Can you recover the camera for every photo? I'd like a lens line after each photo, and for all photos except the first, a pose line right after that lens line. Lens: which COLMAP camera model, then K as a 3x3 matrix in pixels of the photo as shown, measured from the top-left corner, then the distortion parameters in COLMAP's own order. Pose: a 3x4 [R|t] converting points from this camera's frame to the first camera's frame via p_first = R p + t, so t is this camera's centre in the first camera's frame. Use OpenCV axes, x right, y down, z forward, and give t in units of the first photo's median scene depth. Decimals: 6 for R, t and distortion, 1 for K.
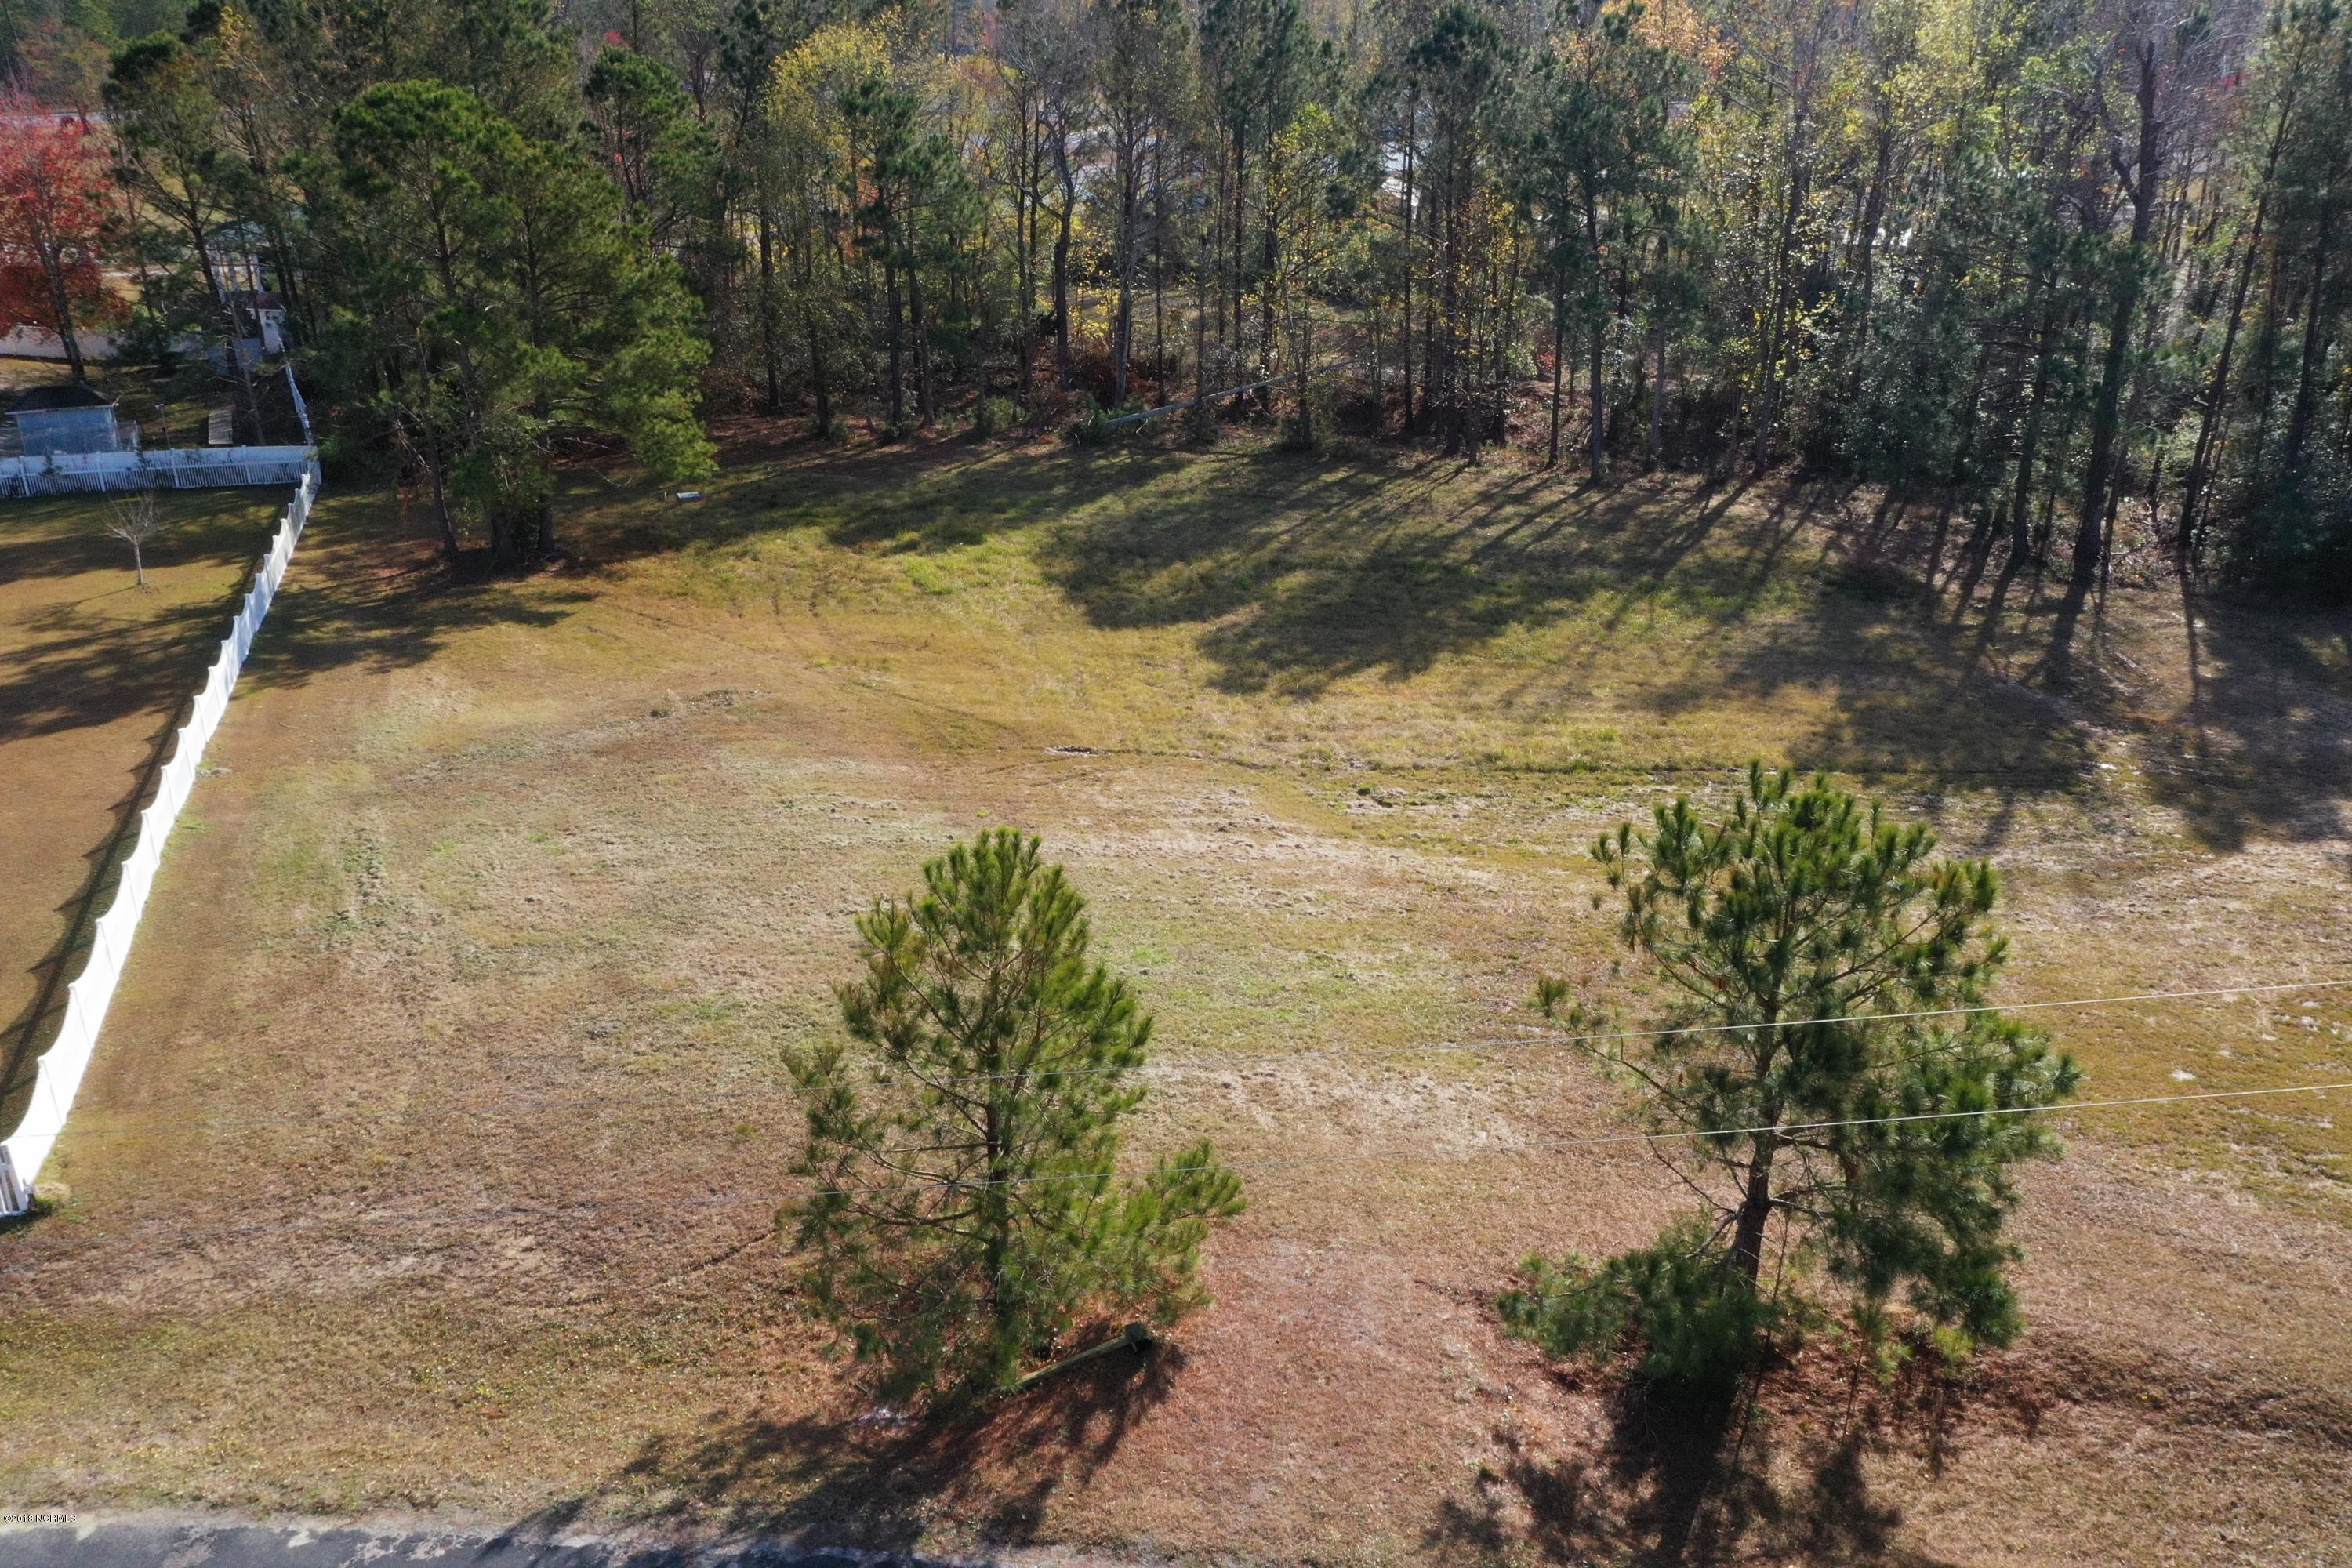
lens RADIAL K [[1890.2, 0, 1174.2], [0, 1890.2, 778.3], [0, 0, 1]] dist [0.001861, 0.008393]
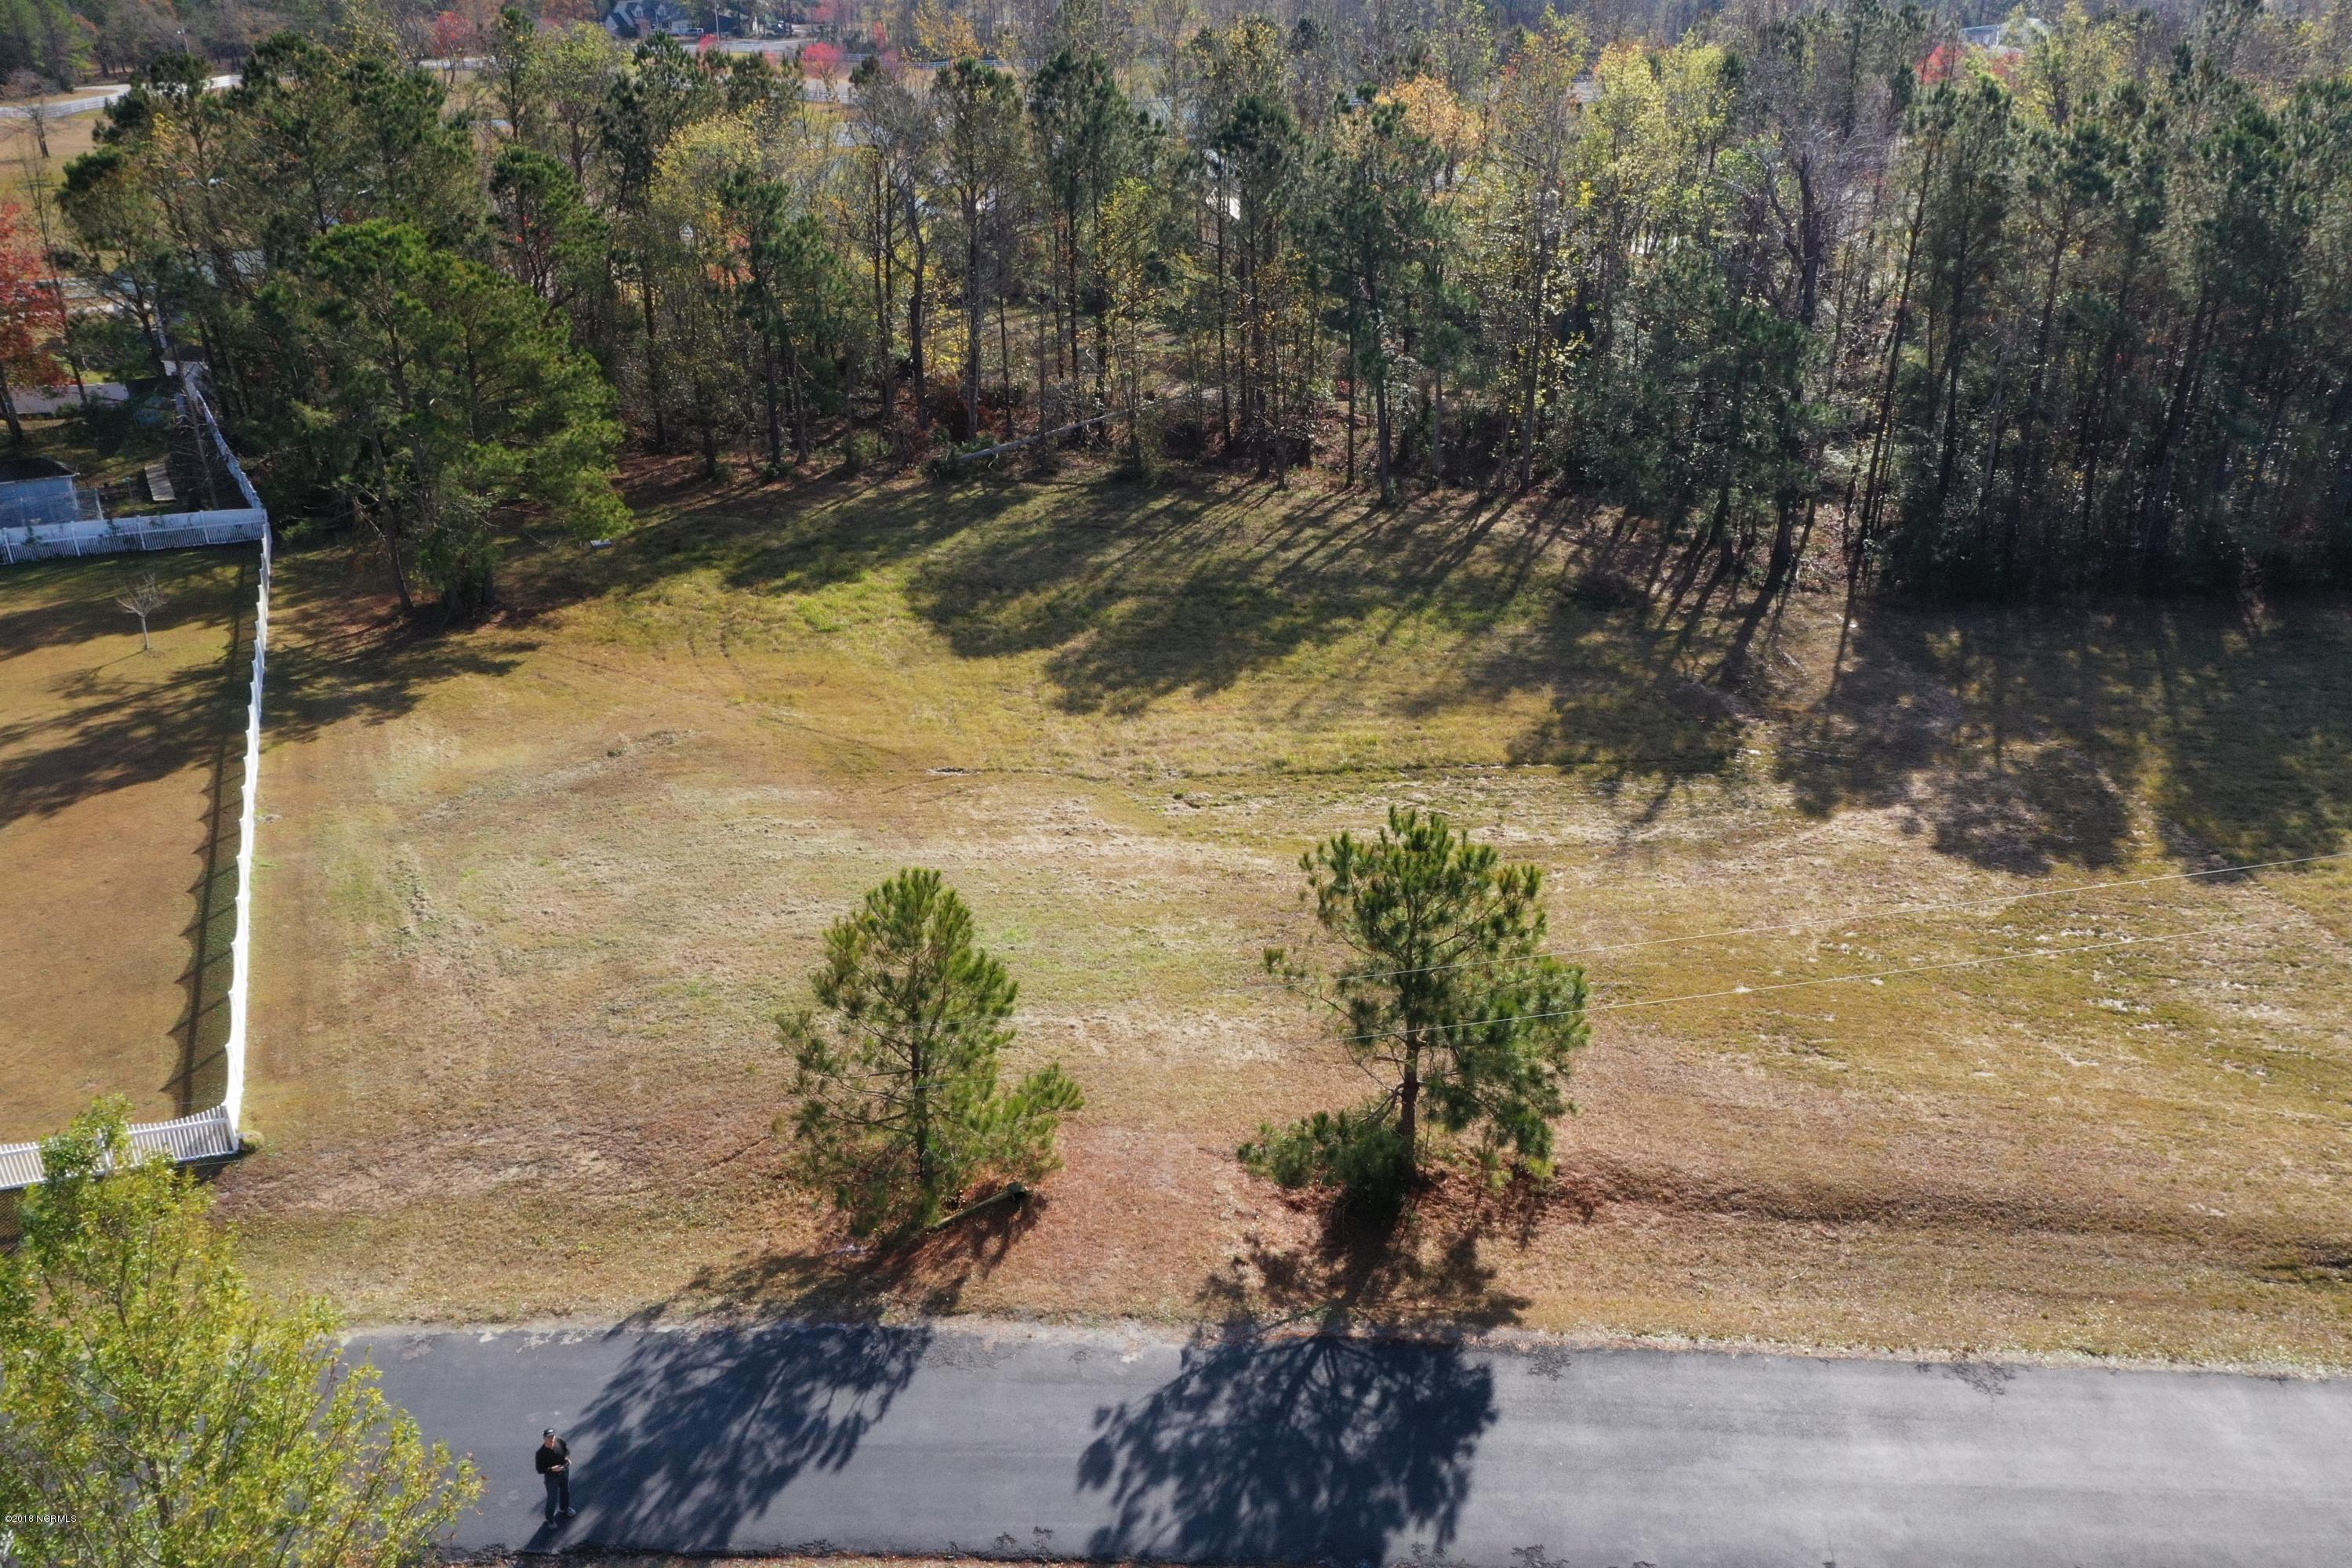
lens RADIAL K [[1890.2, 0, 1184.2], [0, 1890.2, 787.3], [0, 0, 1]] dist [0.001861, 0.008393]
pose [[0.996377, -0.036163, 0.076971, 0.006670], [0.033674, 0.998875, 0.033399, -0.046707], [-0.078093, -0.030686, 0.996474, -0.315345]]
